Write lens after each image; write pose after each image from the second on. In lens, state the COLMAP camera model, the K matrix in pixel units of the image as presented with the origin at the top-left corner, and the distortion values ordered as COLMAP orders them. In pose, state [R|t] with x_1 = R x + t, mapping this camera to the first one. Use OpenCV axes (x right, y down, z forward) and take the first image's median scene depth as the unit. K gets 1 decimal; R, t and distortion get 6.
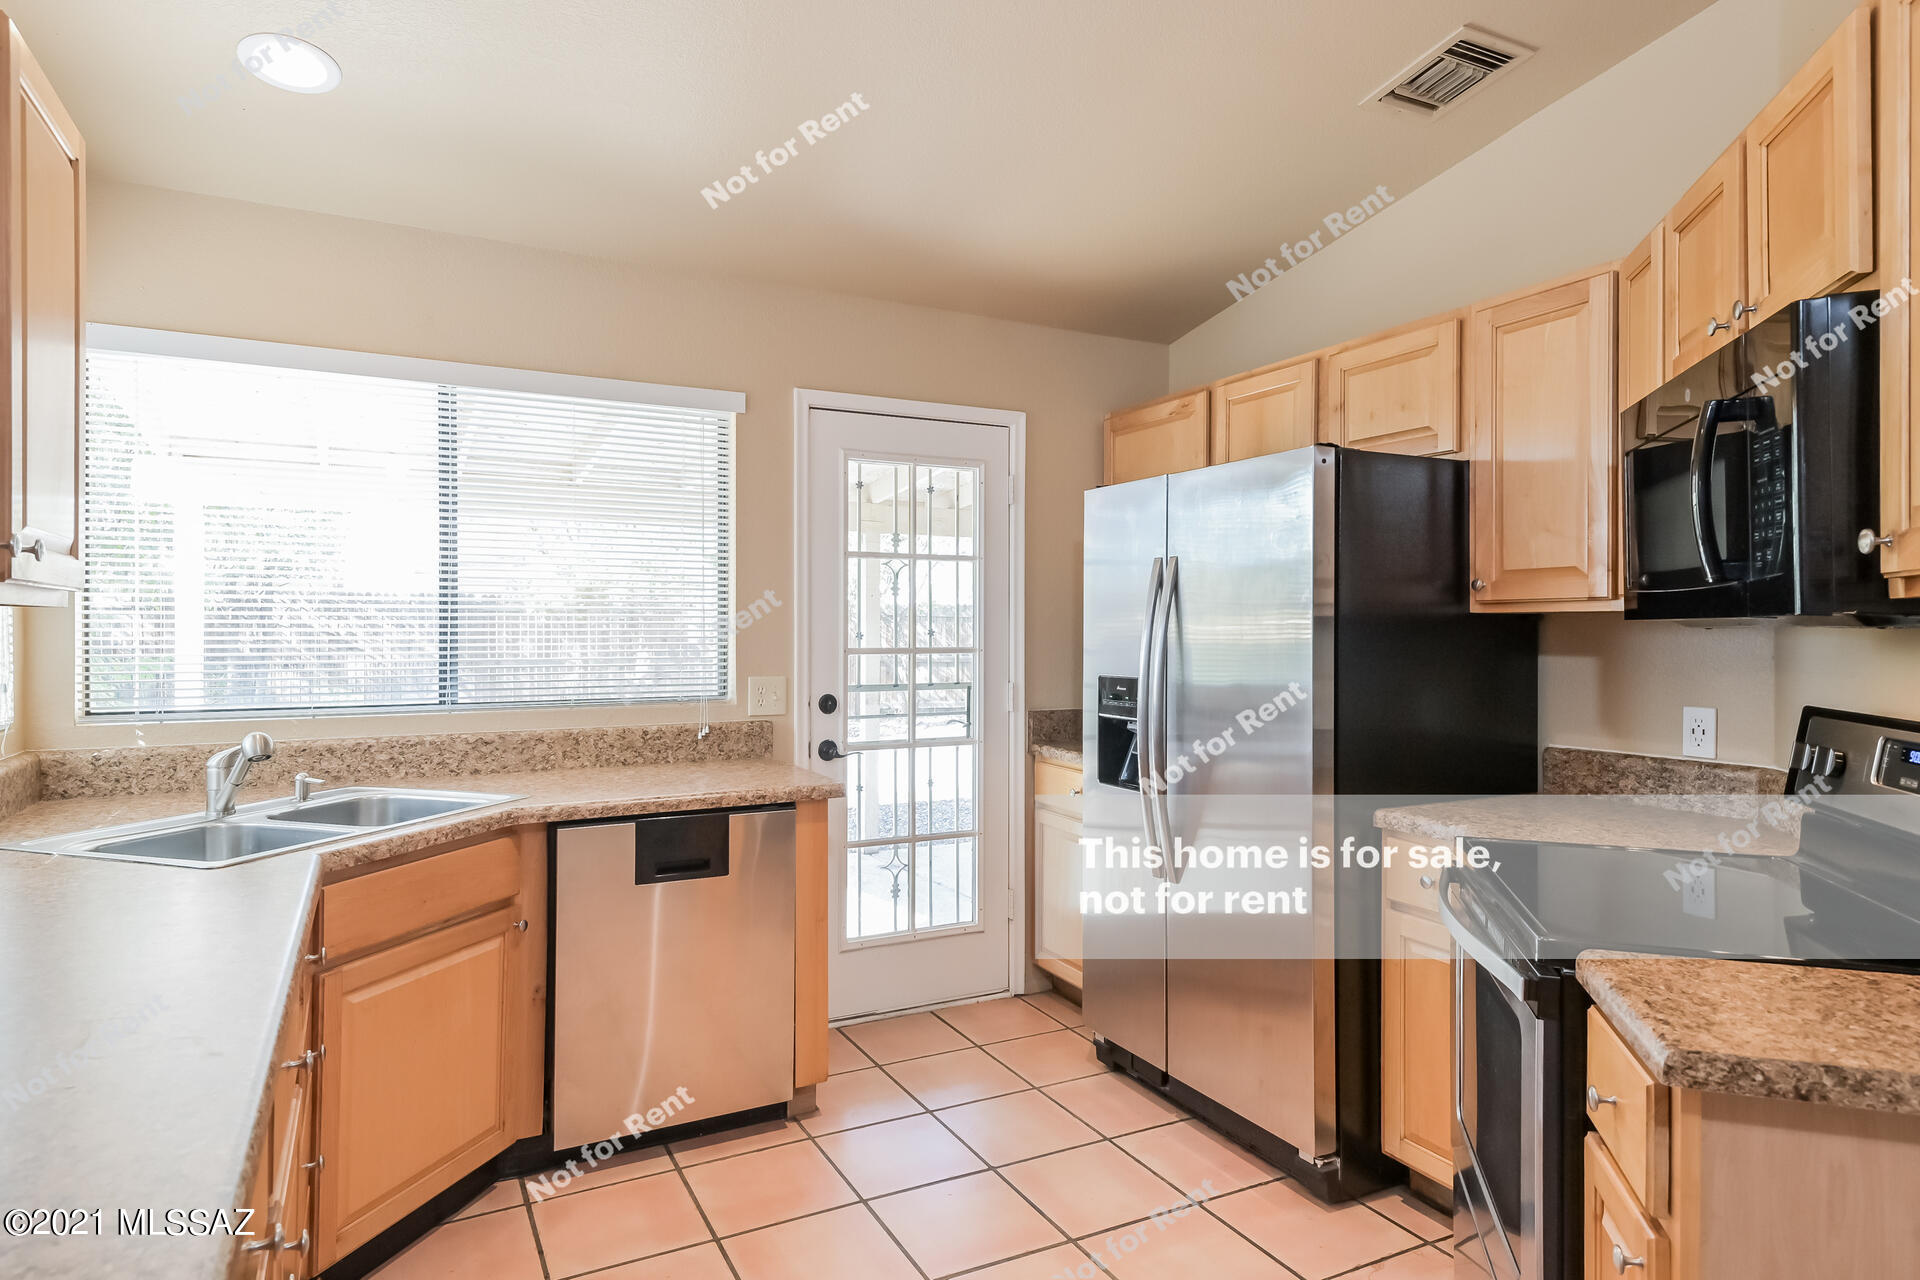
lens RADIAL K [[1112.5, 0, 960.0], [0, 1112.5, 640.0], [0, 0, 1]] dist [0.002058, -0.000026]
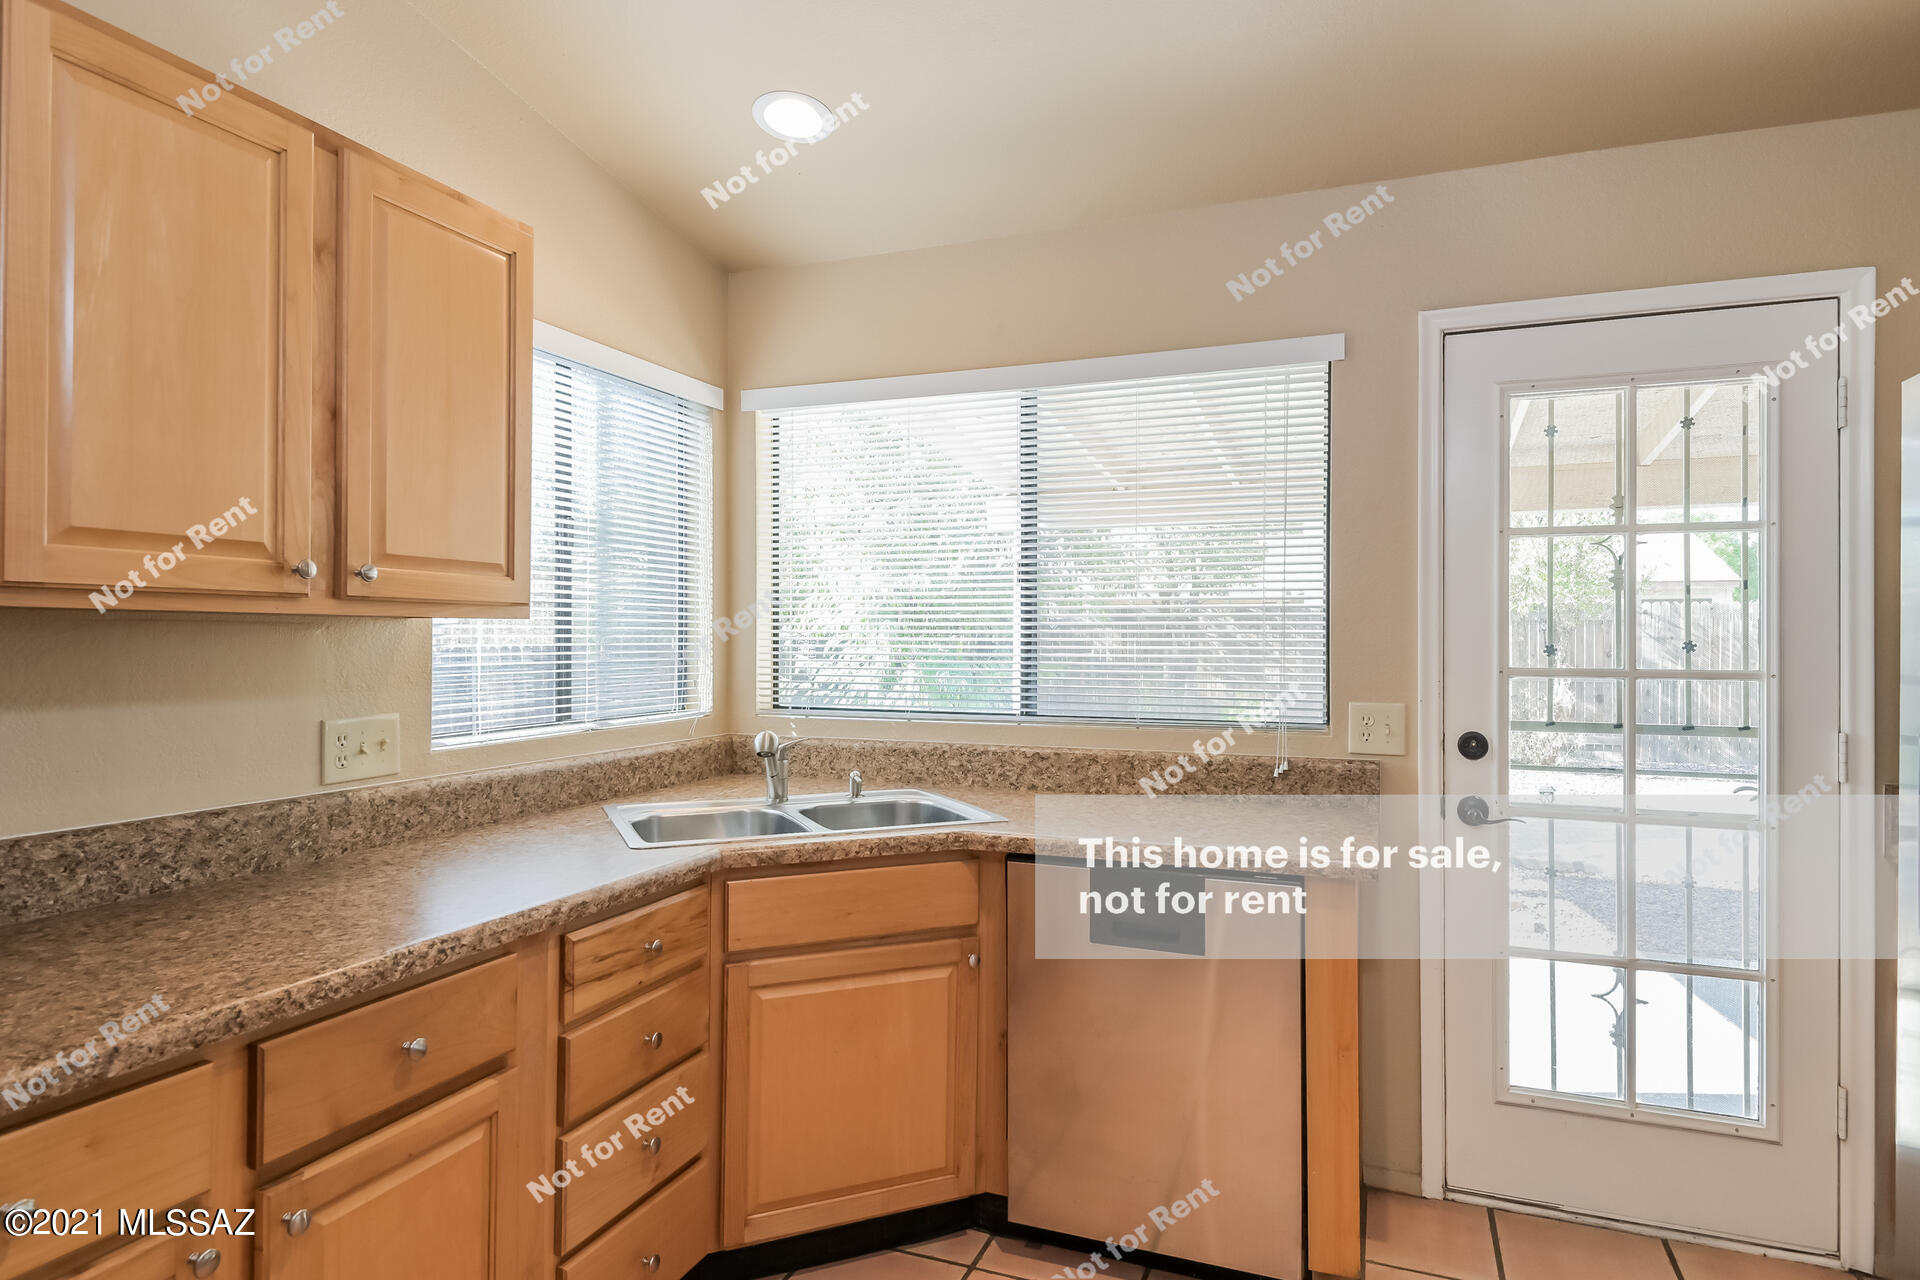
lens RADIAL K [[1100.5, 0, 925.0], [0, 1100.5, 648.8], [0, 0, 1]] dist [0.024253, -0.001003]
pose [[0.642150, 0.009658, -0.766518, 0.230655], [-0.012729, 0.999917, 0.001934, -0.001748], [0.766473, 0.008515, 0.642220, 0.315627]]
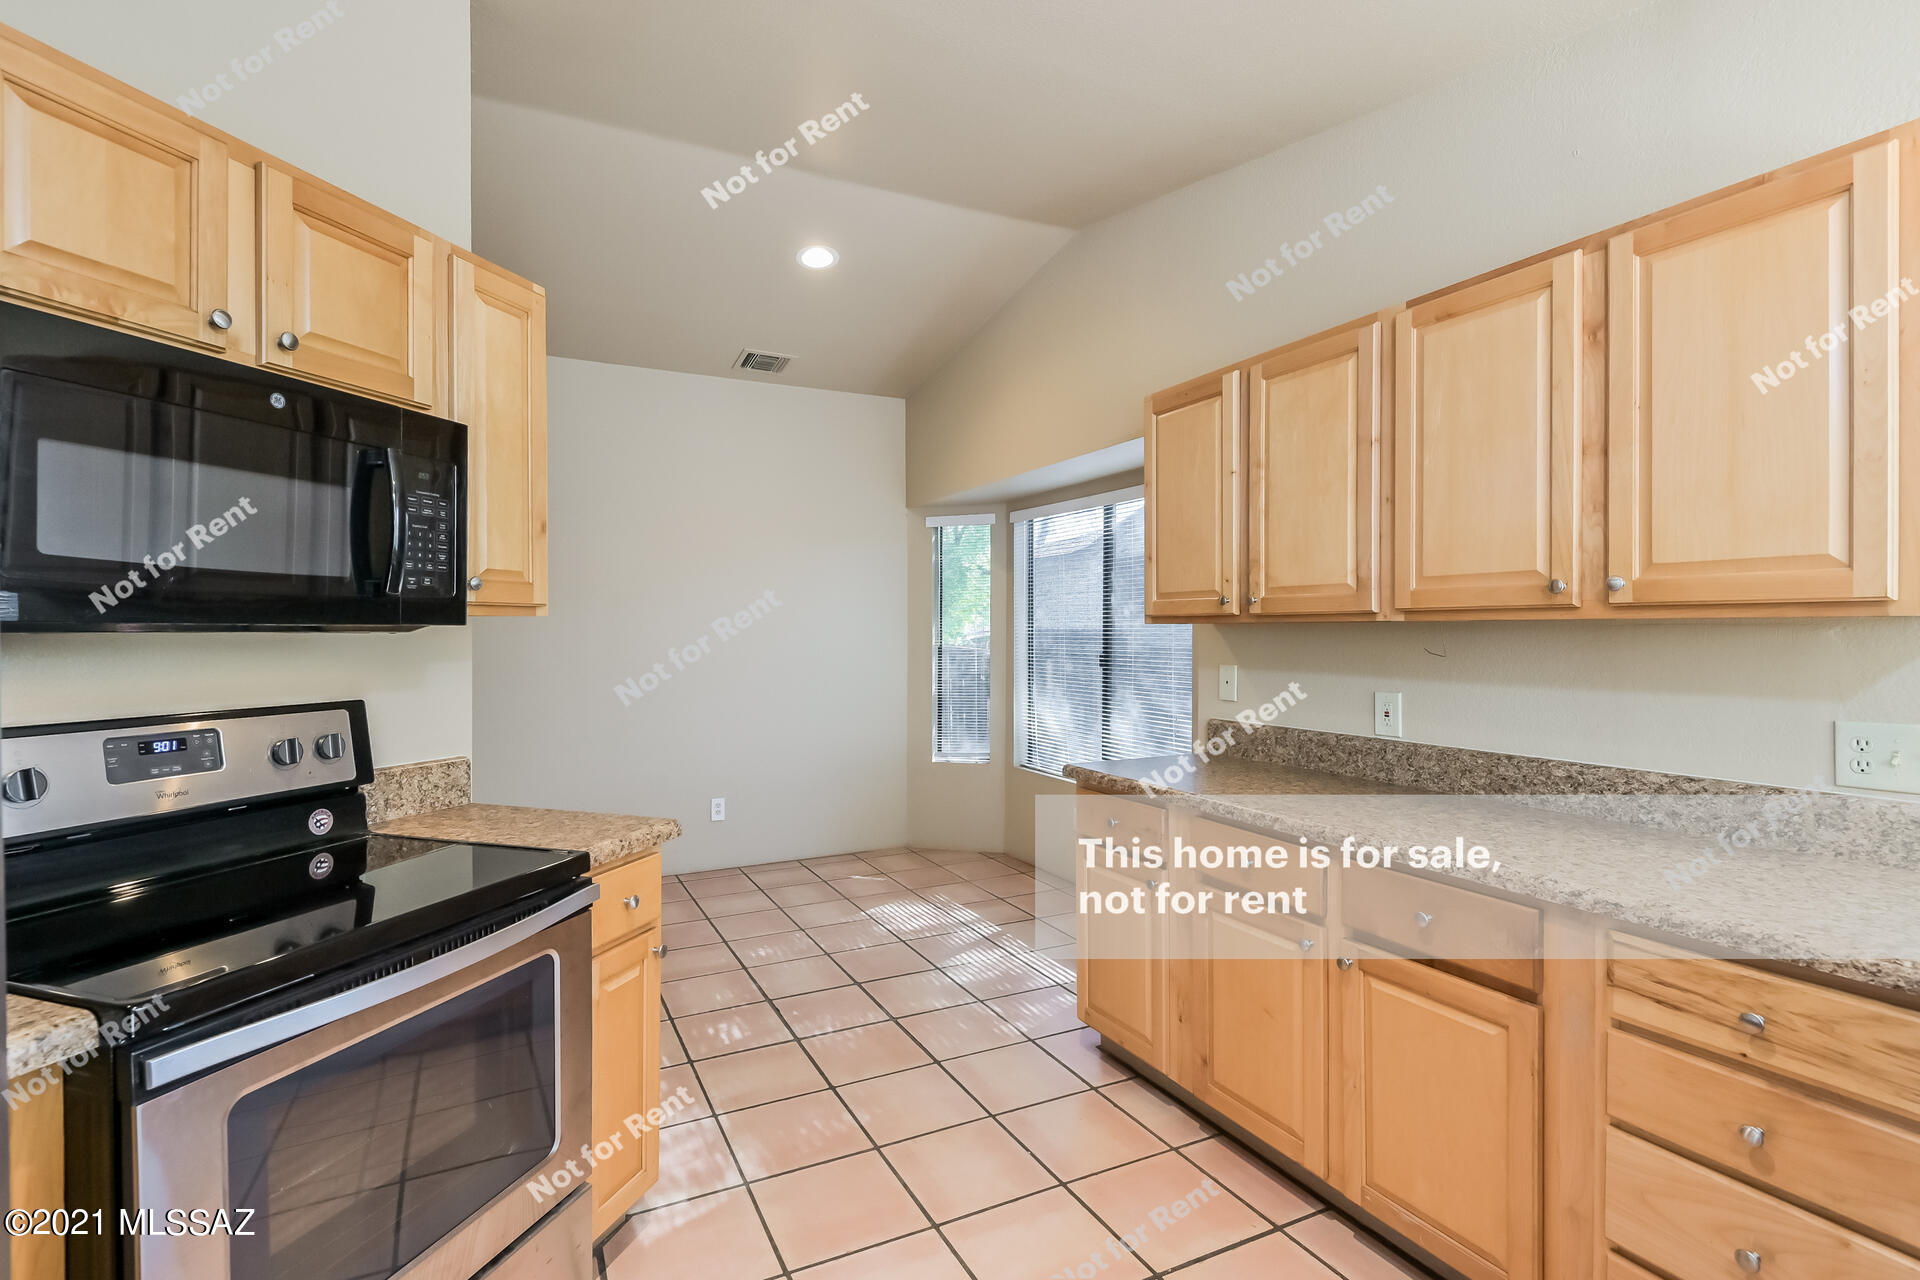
lens RADIAL K [[902.3, 0, 934.9], [0, 902.3, 637.4], [0, 0, 1]] dist [0.002678, 0.000300]
pose [[-0.999866, -0.001959, 0.016255, 0.022951], [-0.001676, 0.999846, 0.017448, -0.011017], [-0.016286, 0.017418, -0.999716, 1.010742]]
